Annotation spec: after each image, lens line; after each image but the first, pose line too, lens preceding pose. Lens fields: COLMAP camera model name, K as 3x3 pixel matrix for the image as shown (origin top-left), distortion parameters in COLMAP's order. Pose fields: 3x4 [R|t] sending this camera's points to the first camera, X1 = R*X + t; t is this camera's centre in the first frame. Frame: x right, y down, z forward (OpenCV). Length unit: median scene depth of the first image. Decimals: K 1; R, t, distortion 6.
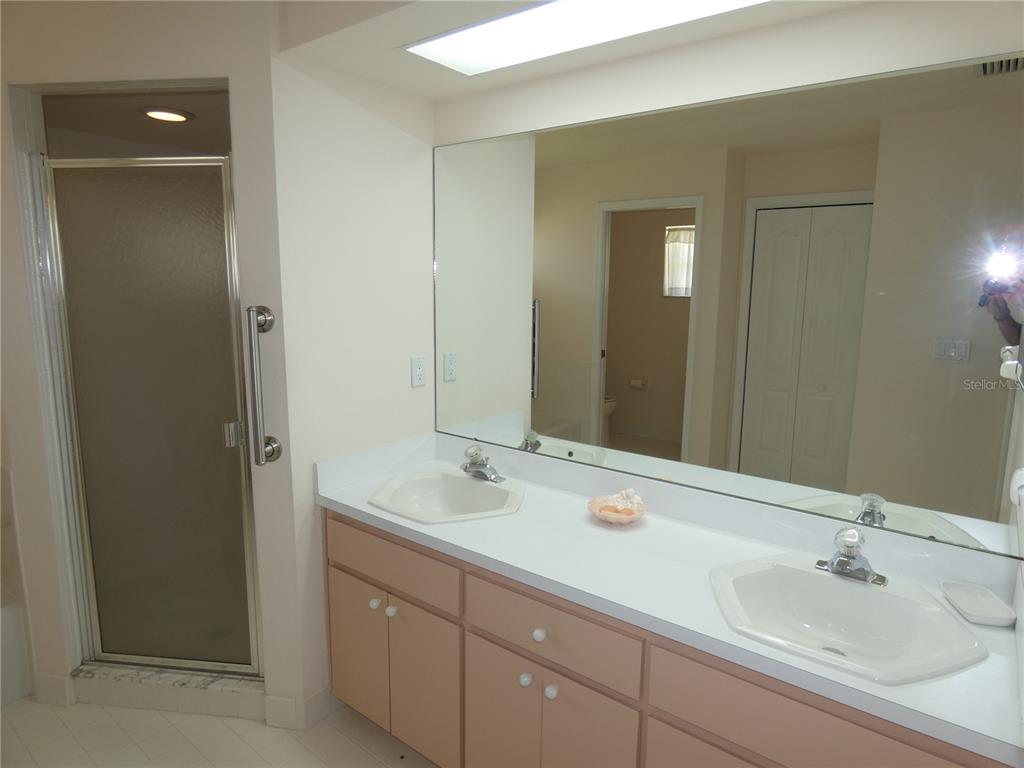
lens RADIAL K [[618.0, 0, 513.9], [0, 618.0, 379.1], [0, 0, 1]] dist [-0.003513, 0.002054]
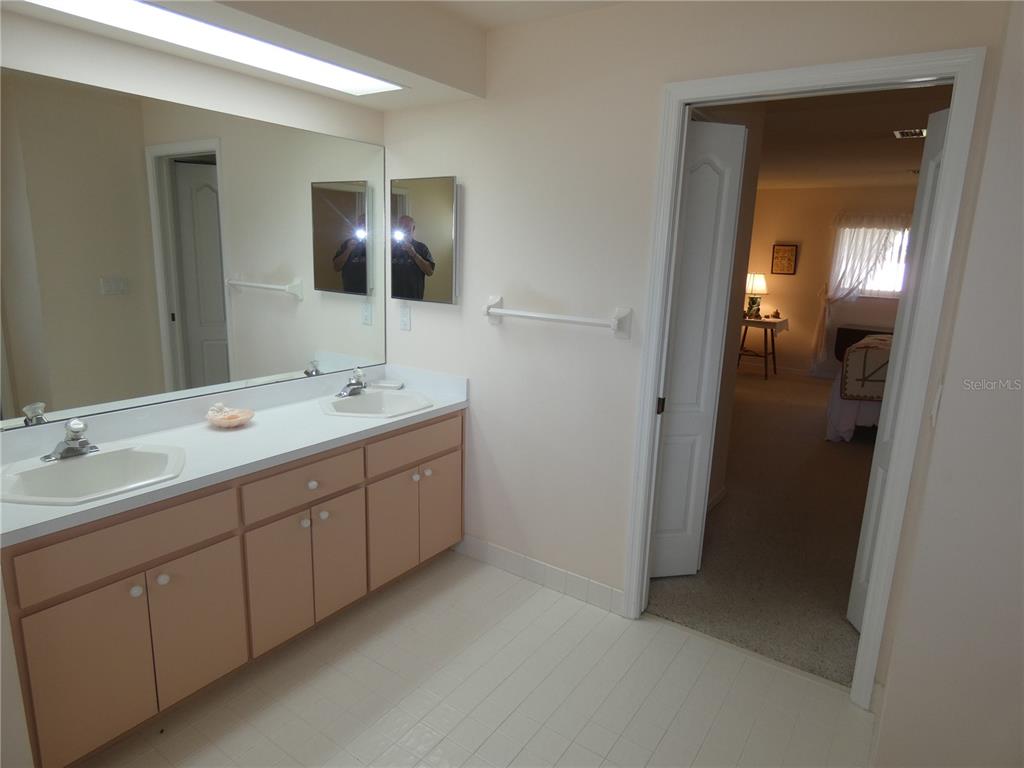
lens RADIAL K [[618.0, 0, 513.9], [0, 618.0, 379.1], [0, 0, 1]] dist [-0.003513, 0.002054]
pose [[-0.055074, -0.222086, 0.973470, -1.127402], [0.121084, 0.966269, 0.227293, -0.091960], [-0.991113, 0.130390, -0.026325, 0.428931]]
